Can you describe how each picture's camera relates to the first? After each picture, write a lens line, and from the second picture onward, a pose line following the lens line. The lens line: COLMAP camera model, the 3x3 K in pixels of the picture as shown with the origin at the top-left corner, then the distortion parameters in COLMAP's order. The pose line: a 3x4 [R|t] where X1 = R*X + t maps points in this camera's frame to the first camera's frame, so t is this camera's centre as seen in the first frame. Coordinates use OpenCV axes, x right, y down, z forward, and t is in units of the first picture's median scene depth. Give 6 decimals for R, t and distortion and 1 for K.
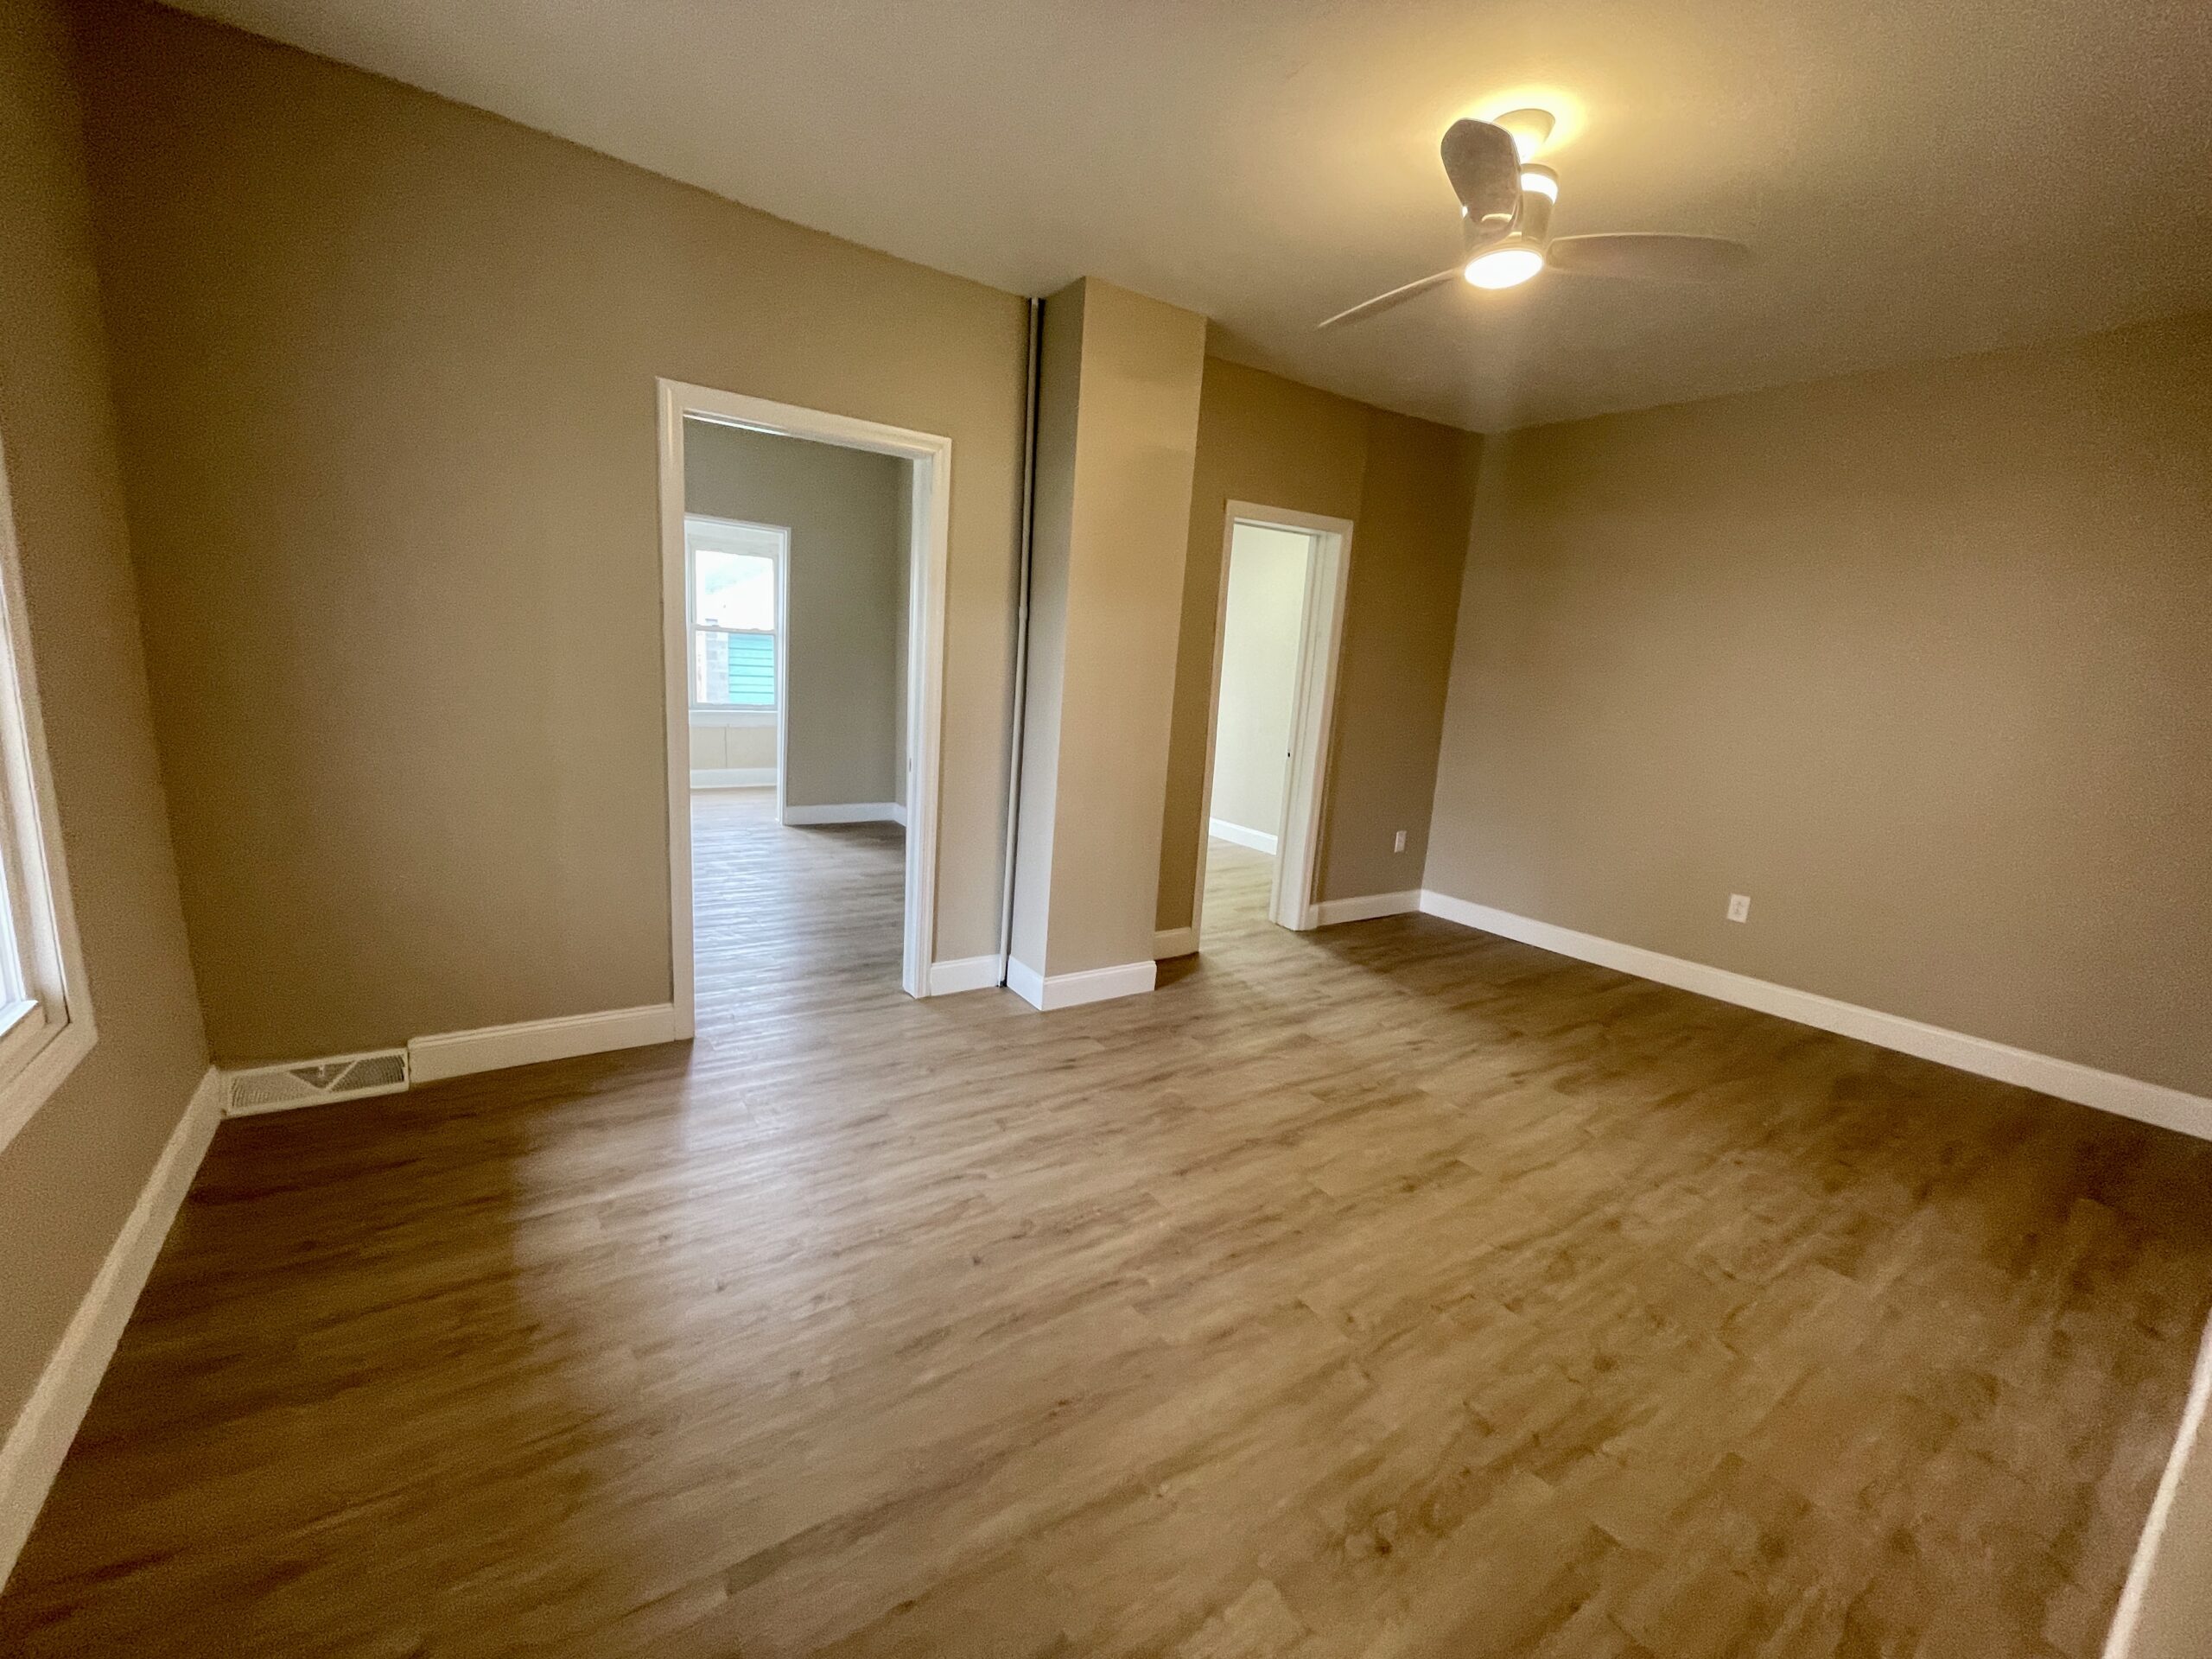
lens RADIAL K [[894.2, 0, 1101.7], [0, 894.2, 829.6], [0, 0, 1]] dist [0.004068, 0.000402]
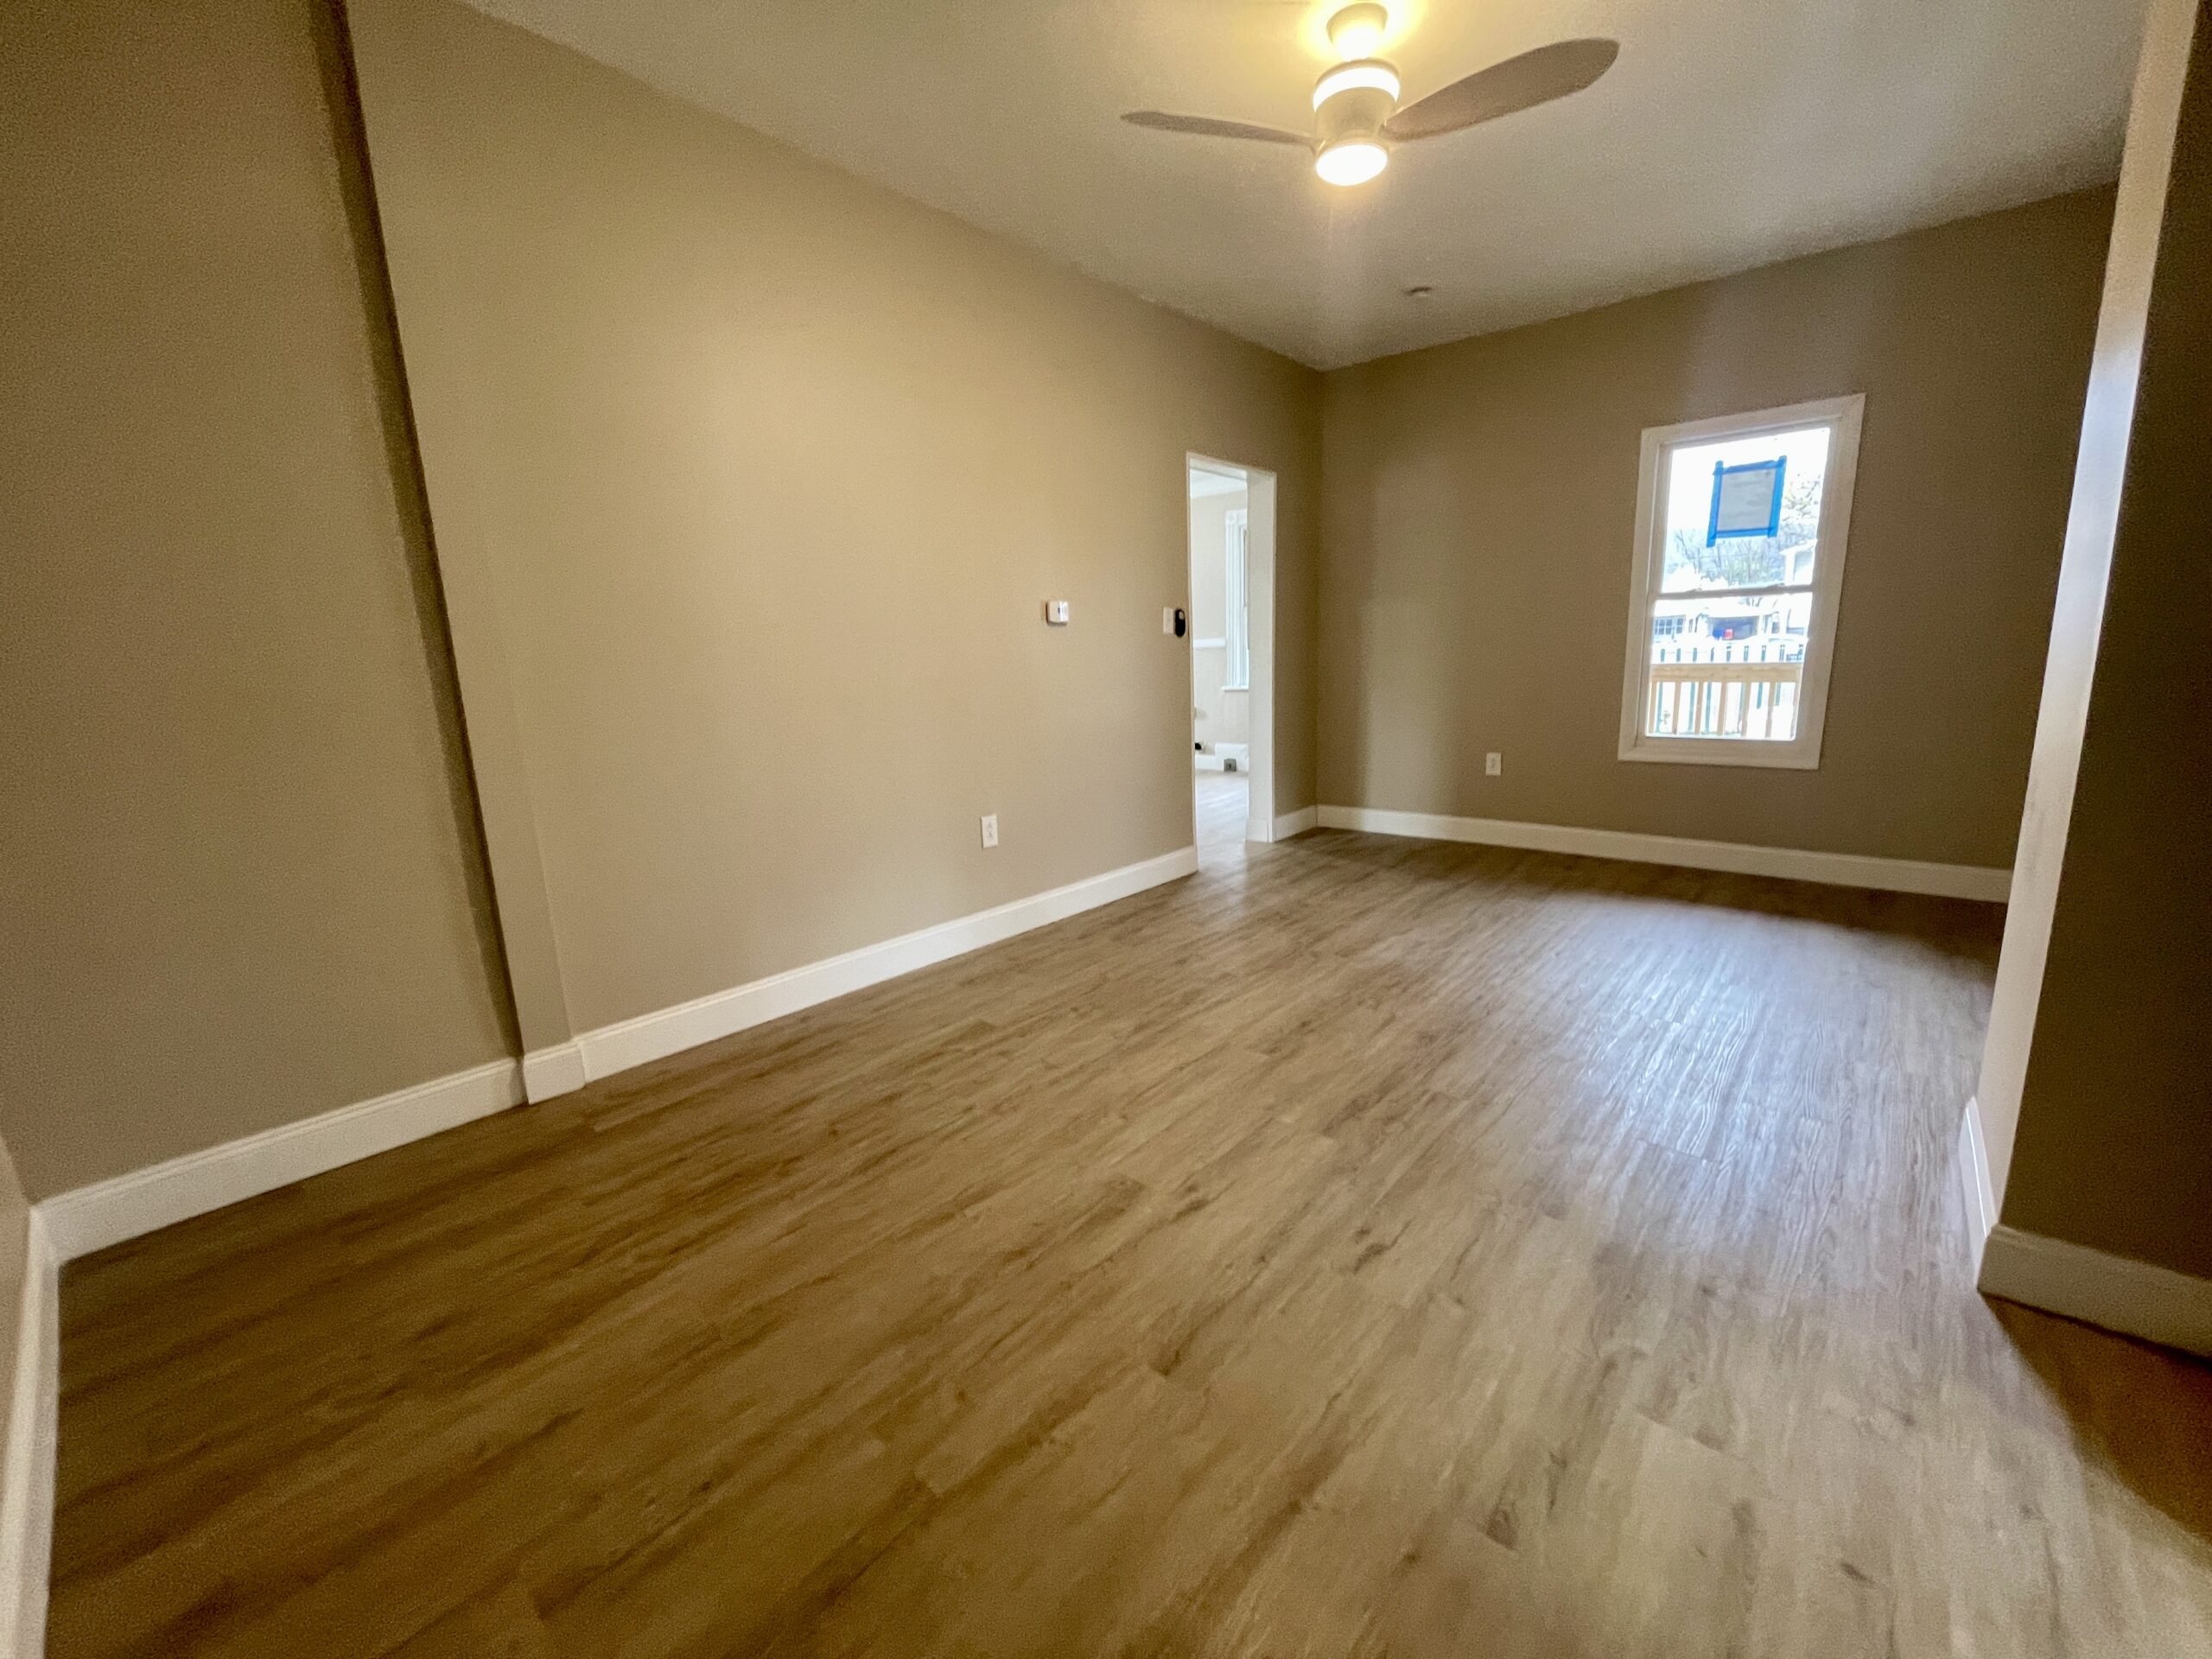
lens RADIAL K [[894.2, 0, 1104.9], [0, 894.2, 825.7], [0, 0, 1]] dist [0.004068, 0.000402]
pose [[-0.968018, 0.015028, -0.250431, 0.844644], [-0.078909, 0.929306, 0.360781, -0.216089], [0.238149, 0.369004, -0.898399, 1.812982]]
